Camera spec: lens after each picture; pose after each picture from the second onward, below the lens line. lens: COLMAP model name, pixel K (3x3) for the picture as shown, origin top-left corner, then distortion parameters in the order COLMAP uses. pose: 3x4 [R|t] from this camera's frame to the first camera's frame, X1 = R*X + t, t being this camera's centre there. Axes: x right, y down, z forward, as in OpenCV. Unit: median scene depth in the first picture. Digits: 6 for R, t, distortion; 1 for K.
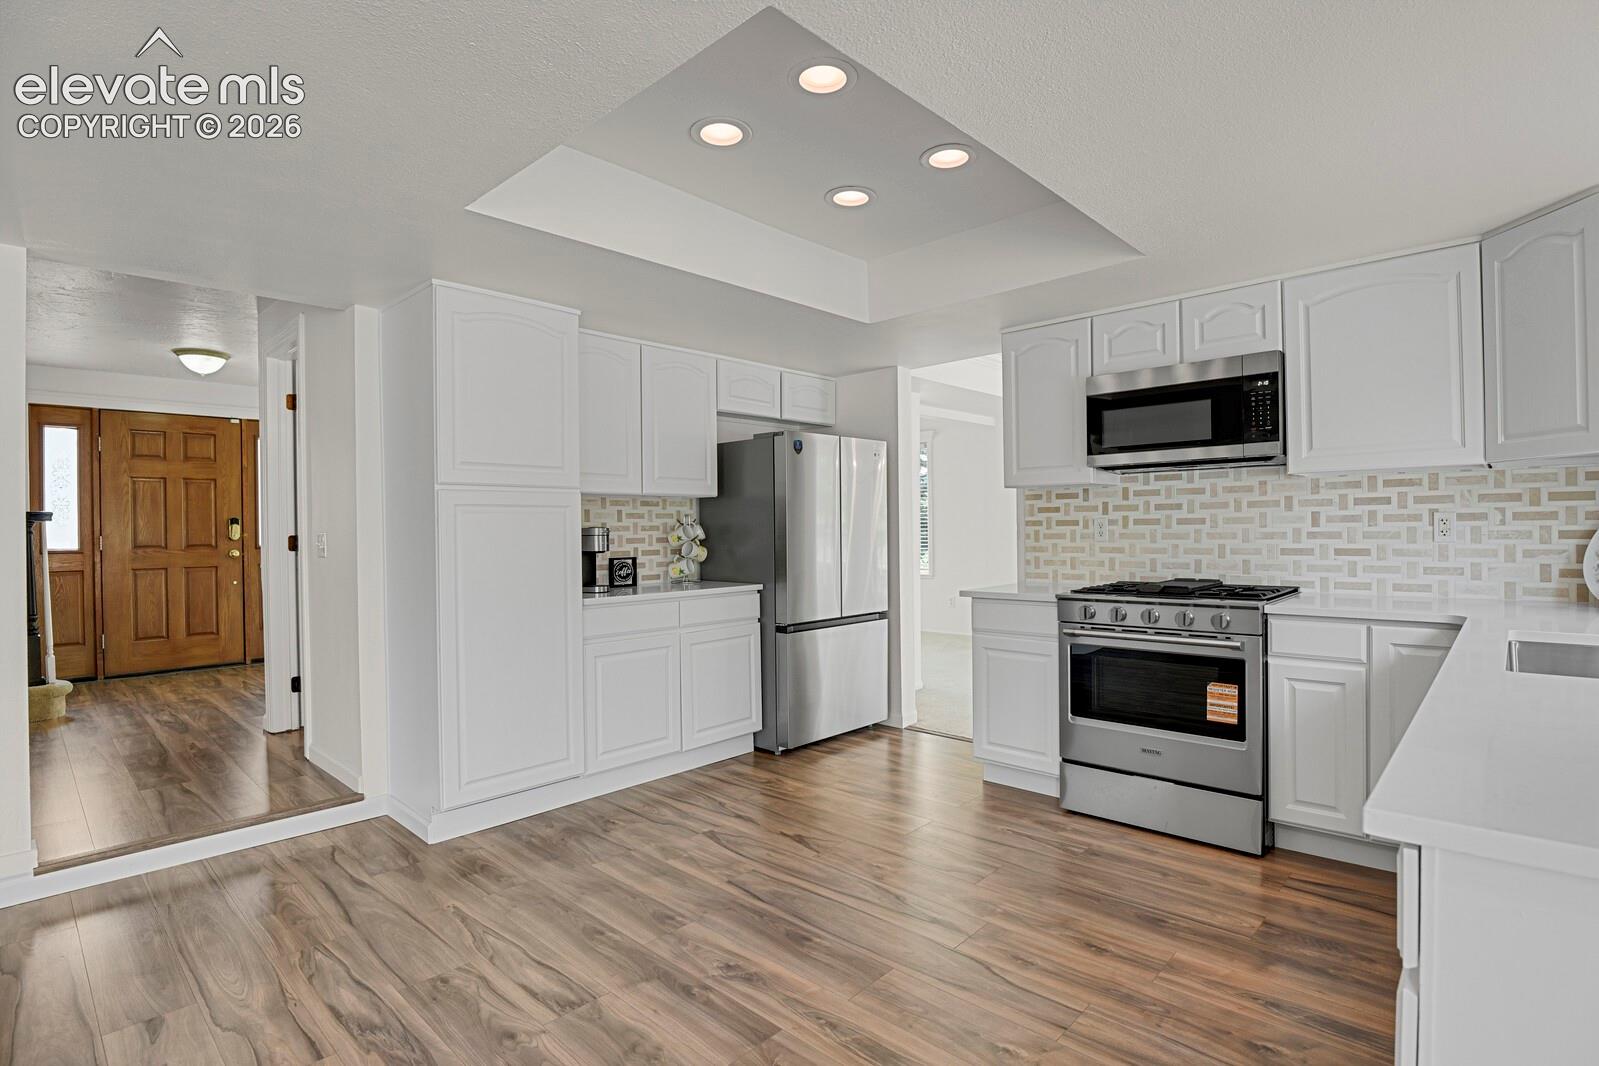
lens RADIAL K [[785.8, 0, 797.8], [0, 785.8, 529.9], [0, 0, 1]] dist [-0.024454, -0.004062]
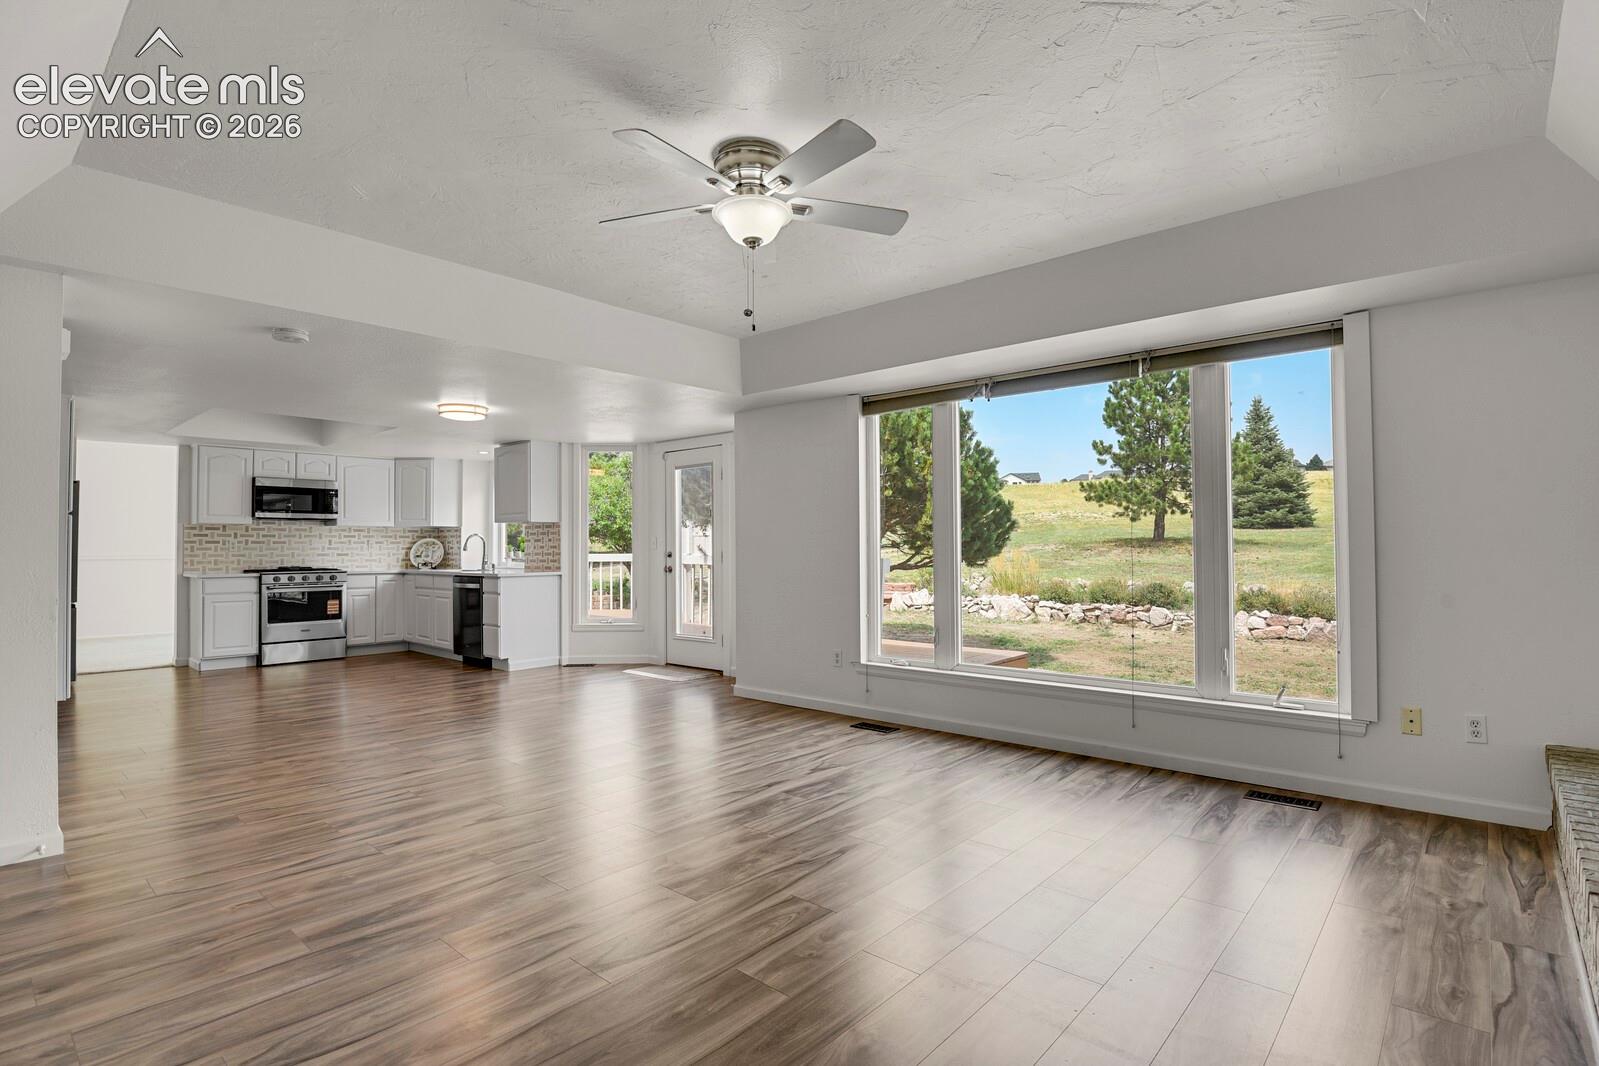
lens RADIAL K [[785.8, 0, 809.9], [0, 785.8, 534.8], [0, 0, 1]] dist [-0.024454, -0.004062]
pose [[-0.045926, 0.031323, 0.998454, -1.984232], [0.008033, 0.999488, -0.030986, 0.053254], [-0.998913, 0.006598, -0.046154, -0.500259]]
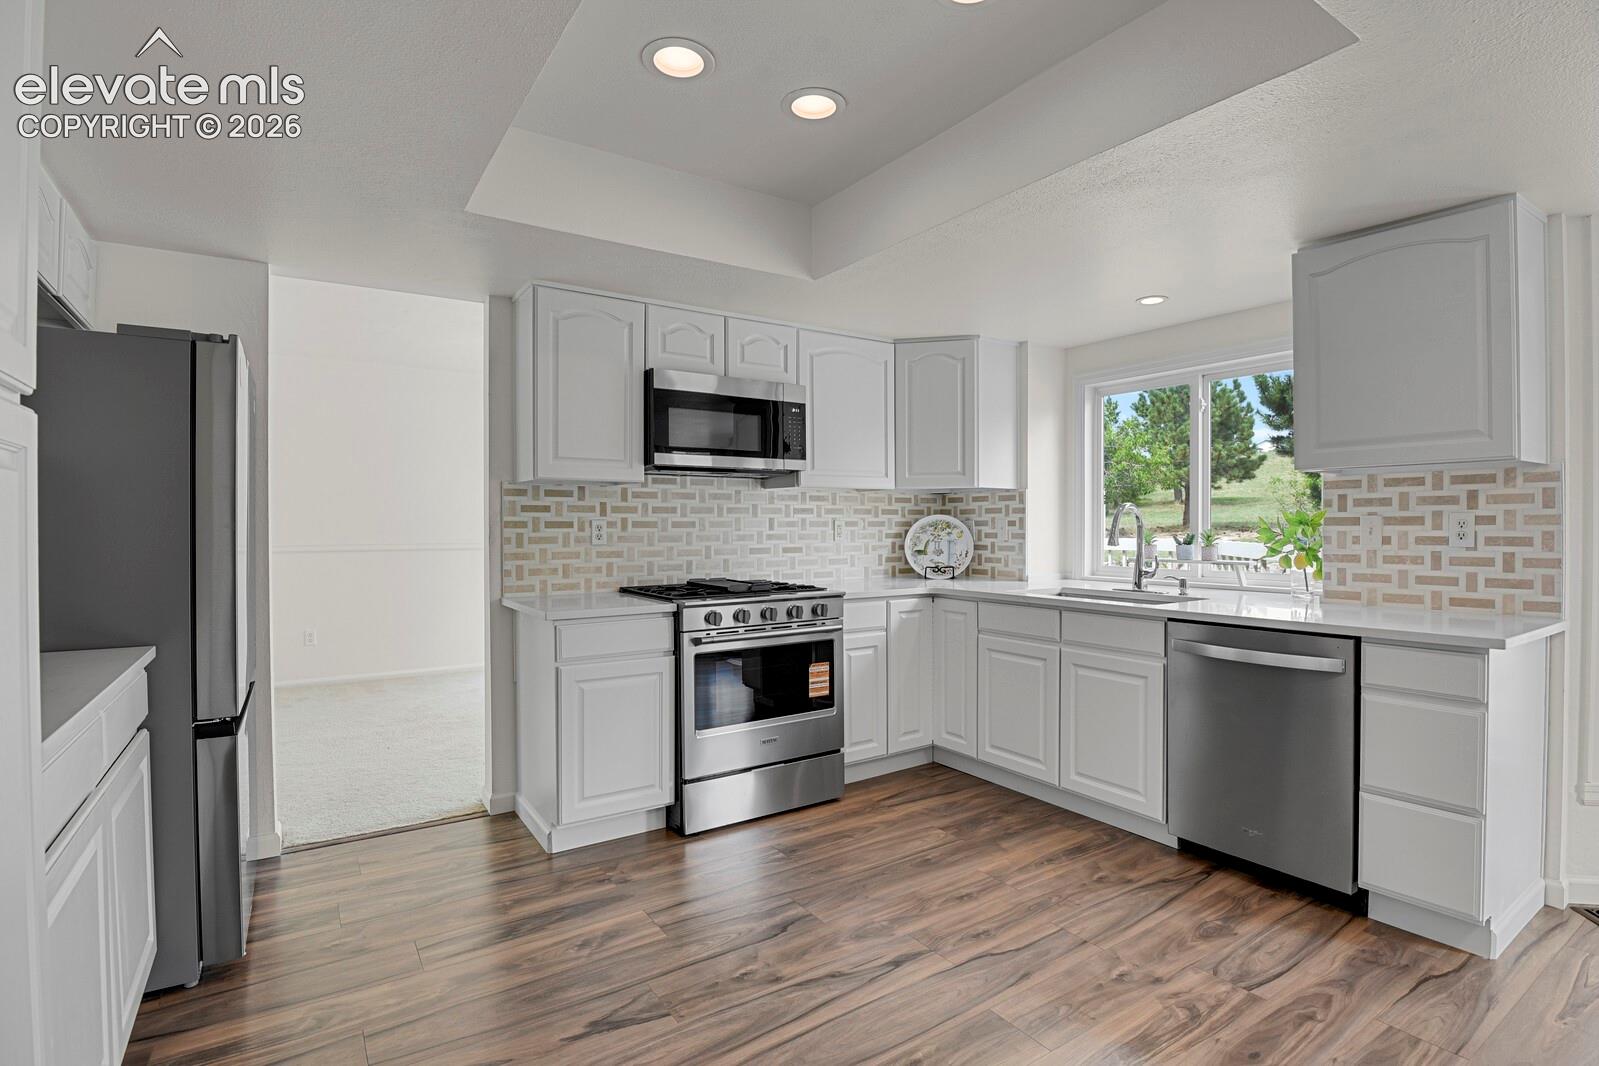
lens RADIAL K [[785.8, 0, 811.6], [0, 785.8, 534.7], [0, 0, 1]] dist [-0.024454, -0.004062]
pose [[0.209463, 0.001616, 0.977815, -0.517056], [0.002804, 0.999994, -0.002253, 0.005714], [-0.977812, 0.003214, 0.209457, 0.645074]]
